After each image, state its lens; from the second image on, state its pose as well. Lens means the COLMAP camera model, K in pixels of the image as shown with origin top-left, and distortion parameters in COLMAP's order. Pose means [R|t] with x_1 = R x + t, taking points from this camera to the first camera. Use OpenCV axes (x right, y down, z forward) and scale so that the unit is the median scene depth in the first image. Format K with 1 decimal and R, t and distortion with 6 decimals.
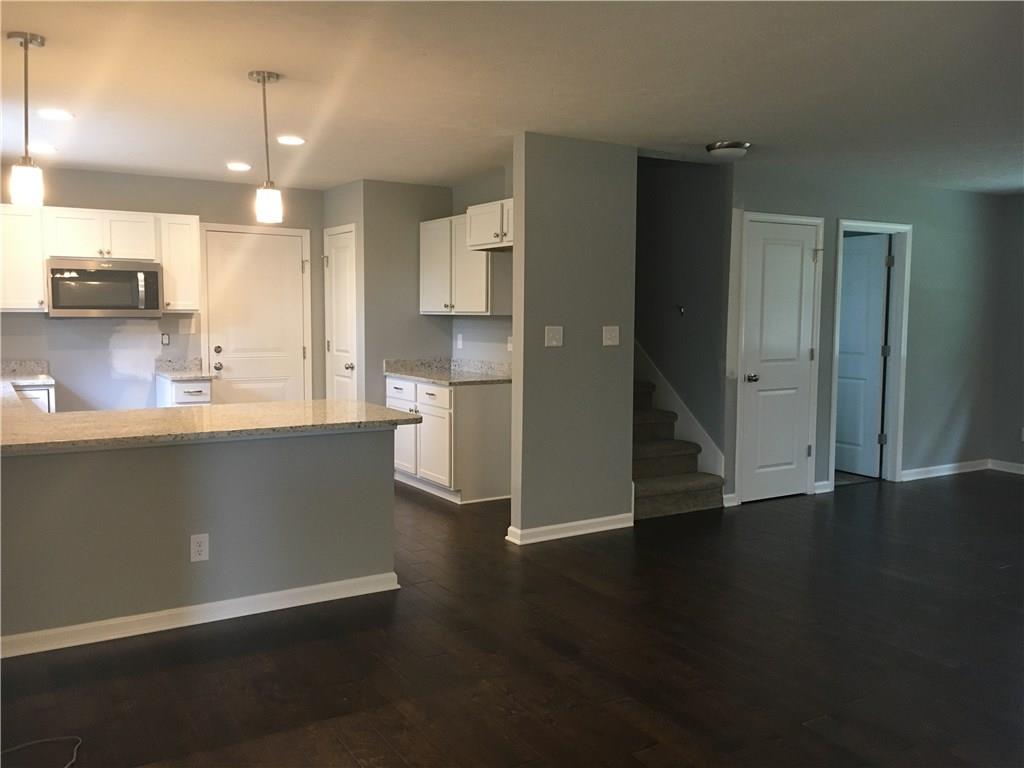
lens RADIAL K [[871.8, 0, 507.8], [0, 871.8, 383.1], [0, 0, 1]] dist [0.084868, -0.113378]
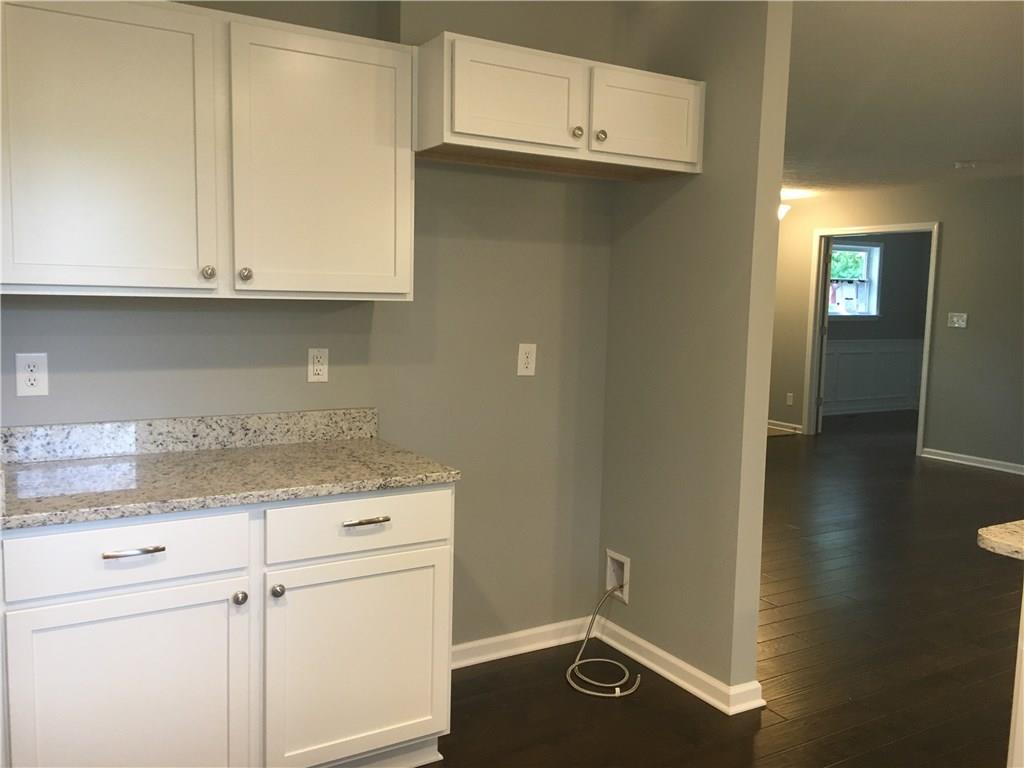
lens RADIAL K [[871.8, 0, 512.1], [0, 871.8, 384.1], [0, 0, 1]] dist [0.084868, -0.113378]
pose [[0.004373, -0.109022, 0.994030, -0.418848], [0.058356, 0.992373, 0.108583, -0.075382], [-0.998286, 0.057533, 0.010702, 0.881313]]
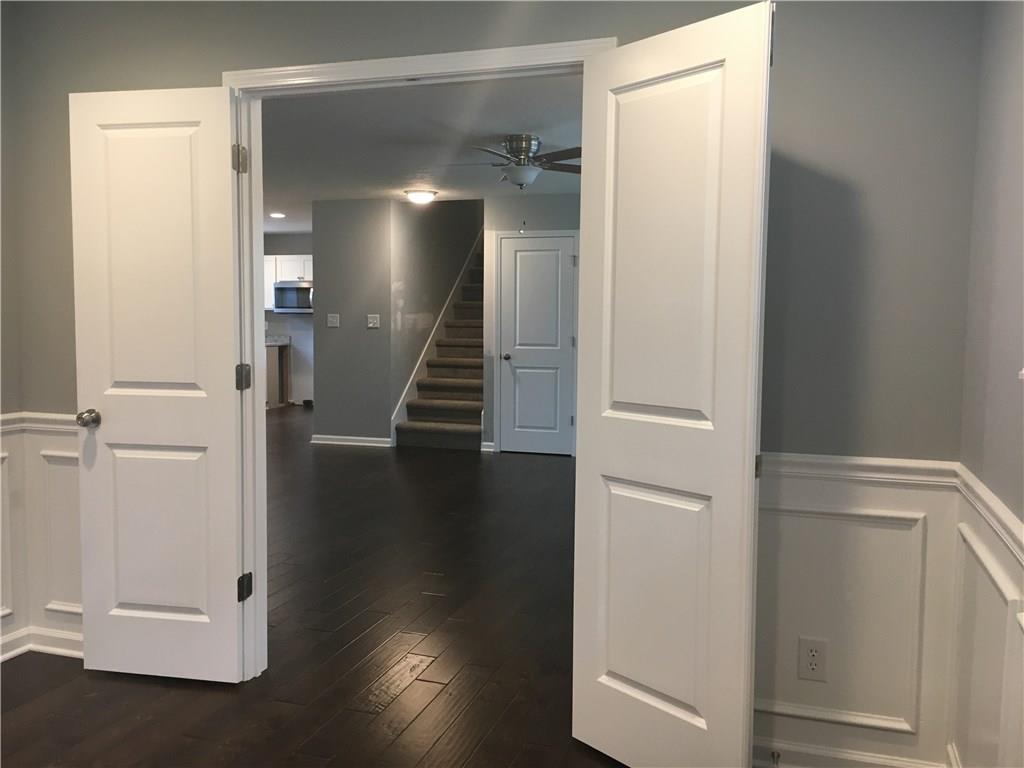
lens RADIAL K [[871.8, 0, 517.7], [0, 871.8, 379.1], [0, 0, 1]] dist [0.084868, -0.113378]
pose [[0.647507, 0.054319, -0.760121, 1.205241], [-0.067362, 0.997632, 0.013910, 0.007752], [0.759076, 0.042197, 0.649633, 0.150983]]
